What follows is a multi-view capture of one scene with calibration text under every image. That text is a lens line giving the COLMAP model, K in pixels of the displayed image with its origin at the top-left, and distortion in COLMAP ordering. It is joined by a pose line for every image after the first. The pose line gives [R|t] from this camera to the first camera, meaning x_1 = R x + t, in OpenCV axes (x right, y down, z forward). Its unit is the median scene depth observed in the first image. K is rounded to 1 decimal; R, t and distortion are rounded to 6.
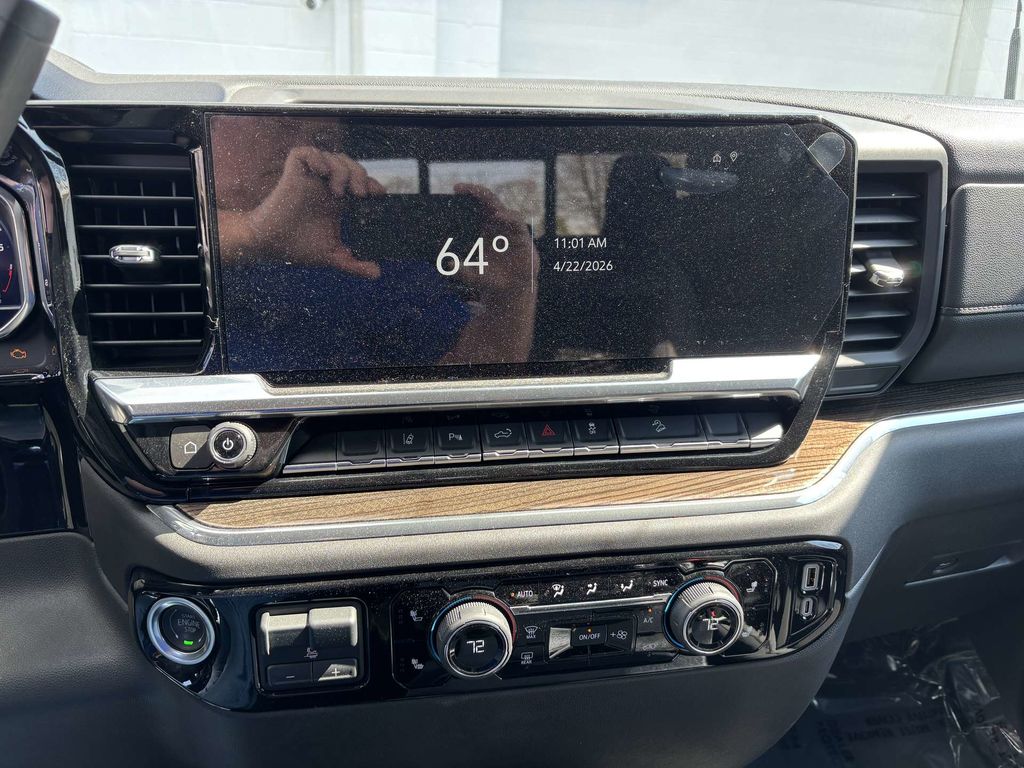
lens RADIAL K [[771.6, 0, 504.3], [0, 771.6, 373.0], [0, 0, 1]] dist [0.050740, -0.058857]
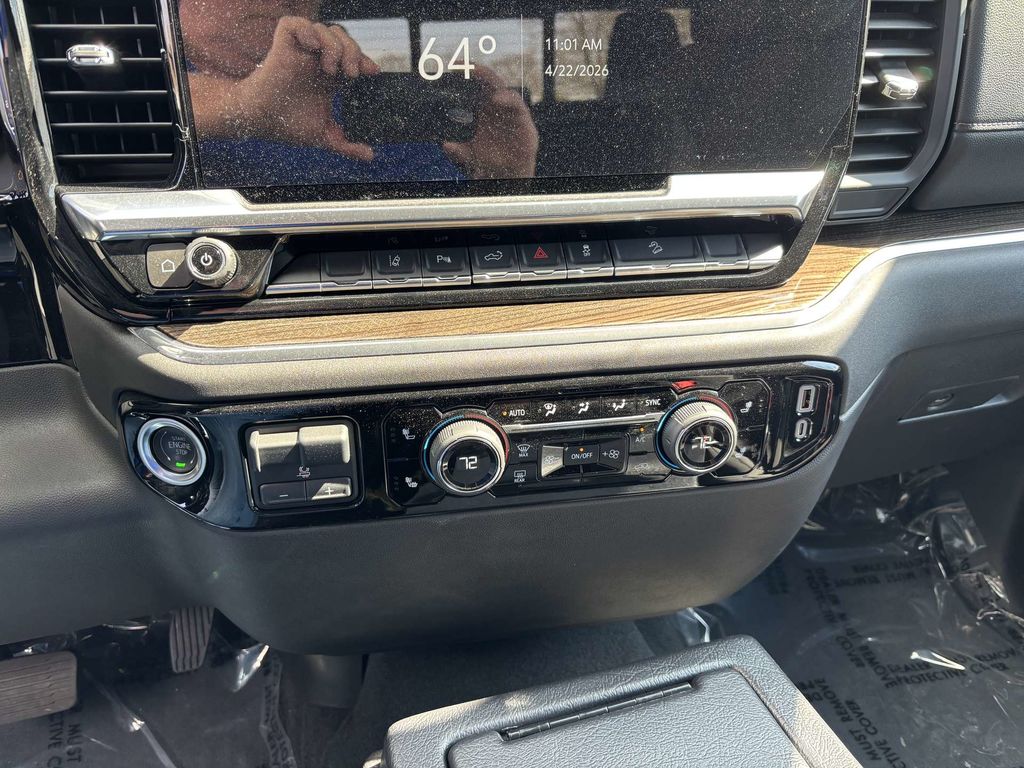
lens RADIAL K [[771.6, 0, 508.0], [0, 771.6, 365.1], [0, 0, 1]] dist [0.050740, -0.058857]
pose [[0.999936, -0.011068, 0.002497, 0.012852], [0.010657, 0.991712, 0.128035, 0.092589], [-0.003893, -0.128000, 0.991767, 0.025150]]
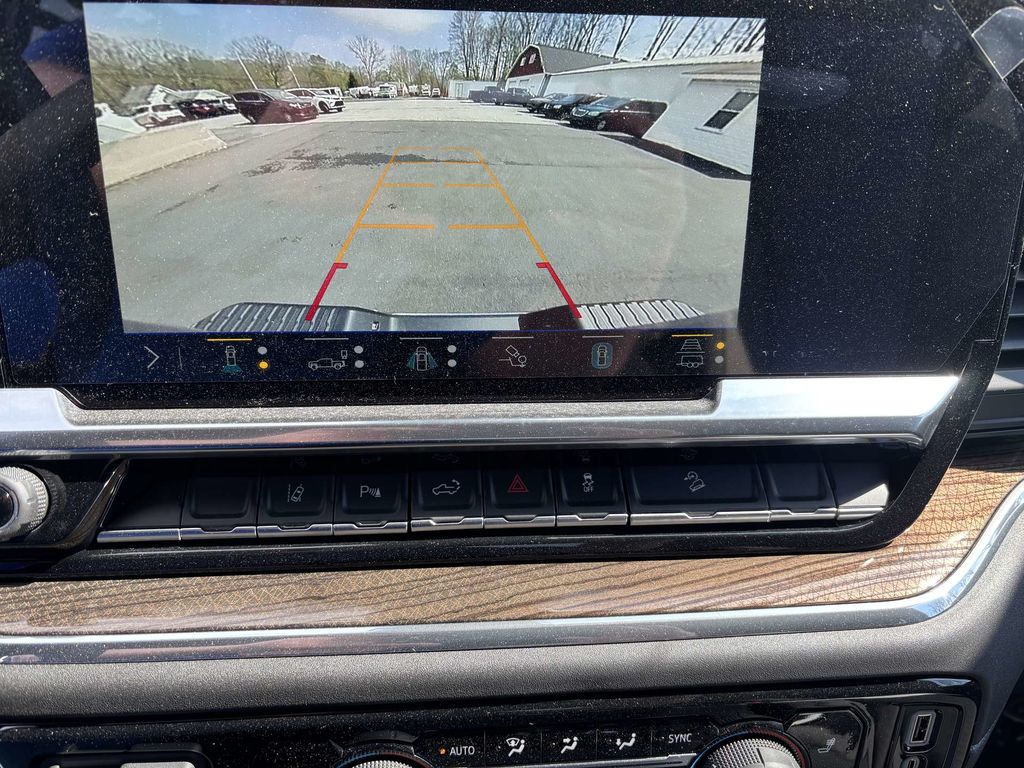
lens RADIAL K [[771.6, 0, 508.0], [0, 771.6, 380.7], [0, 0, 1]] dist [0.050740, -0.058857]
pose [[0.997046, 0.036666, -0.067487, 0.091021], [-0.030408, 0.995339, 0.091521, -0.072143], [0.070528, -0.089198, 0.993514, 0.375130]]
